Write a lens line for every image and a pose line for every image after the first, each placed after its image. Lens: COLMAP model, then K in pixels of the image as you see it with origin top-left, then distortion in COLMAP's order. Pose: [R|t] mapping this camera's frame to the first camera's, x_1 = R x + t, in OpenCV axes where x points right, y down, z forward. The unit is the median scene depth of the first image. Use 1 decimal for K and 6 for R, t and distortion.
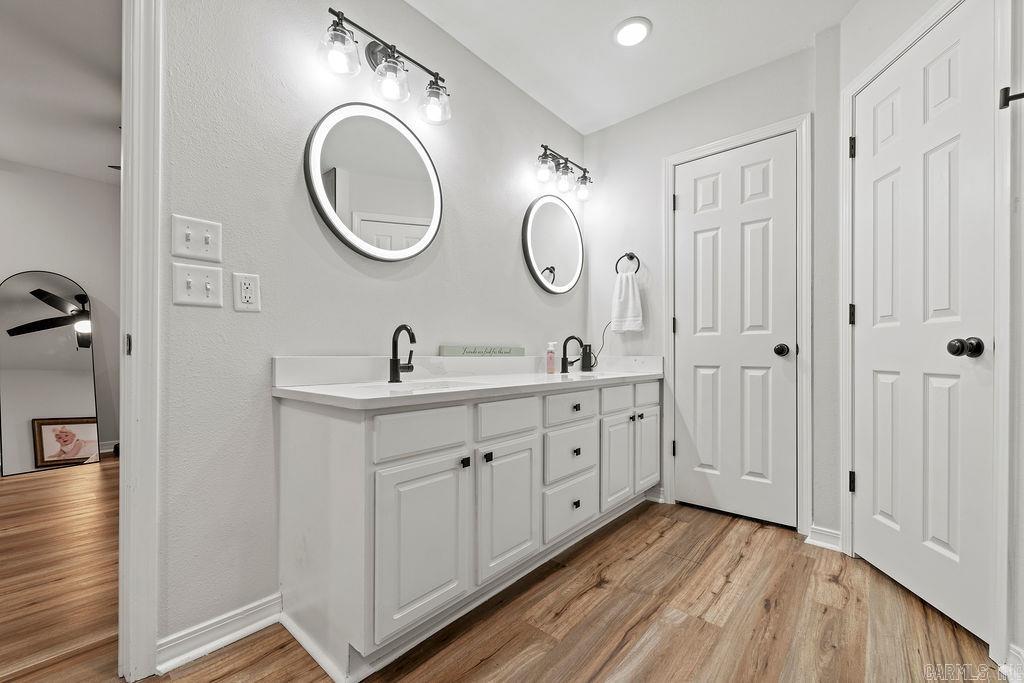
lens RADIAL K [[418.4, 0, 513.9], [0, 418.4, 352.3], [0, 0, 1]] dist [0.005830, -0.002967]
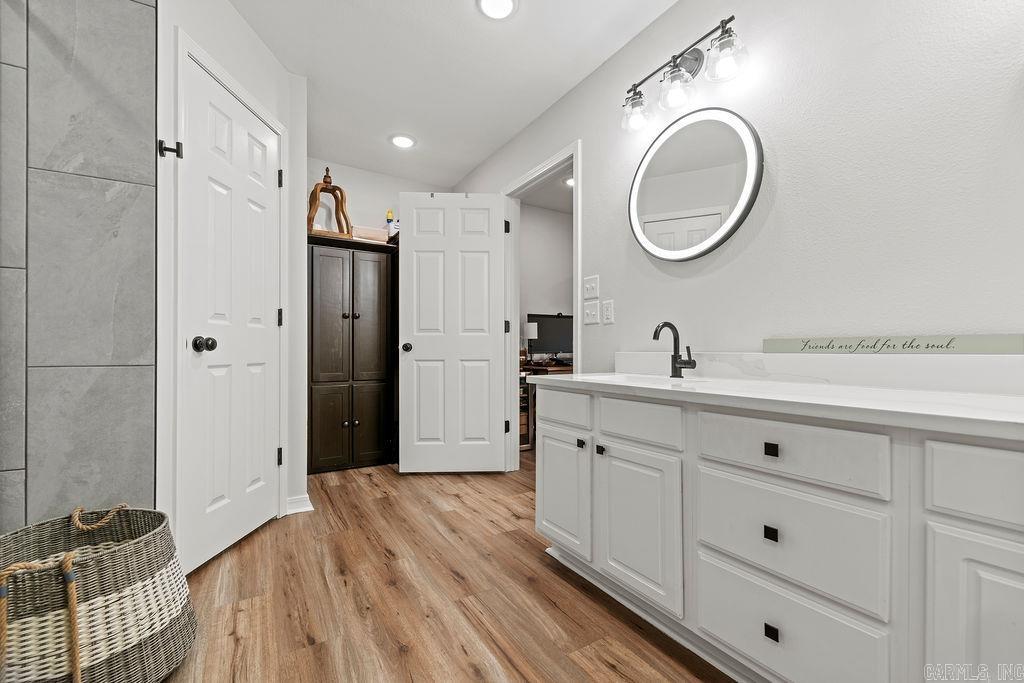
lens RADIAL K [[418.4, 0, 513.8], [0, 418.4, 346.5], [0, 0, 1]] dist [0.005830, -0.002967]
pose [[-0.304196, -0.010025, -0.952557, 0.869073], [0.007134, 0.999893, -0.012801, 0.006152], [0.952583, -0.010690, -0.304091, 0.977649]]
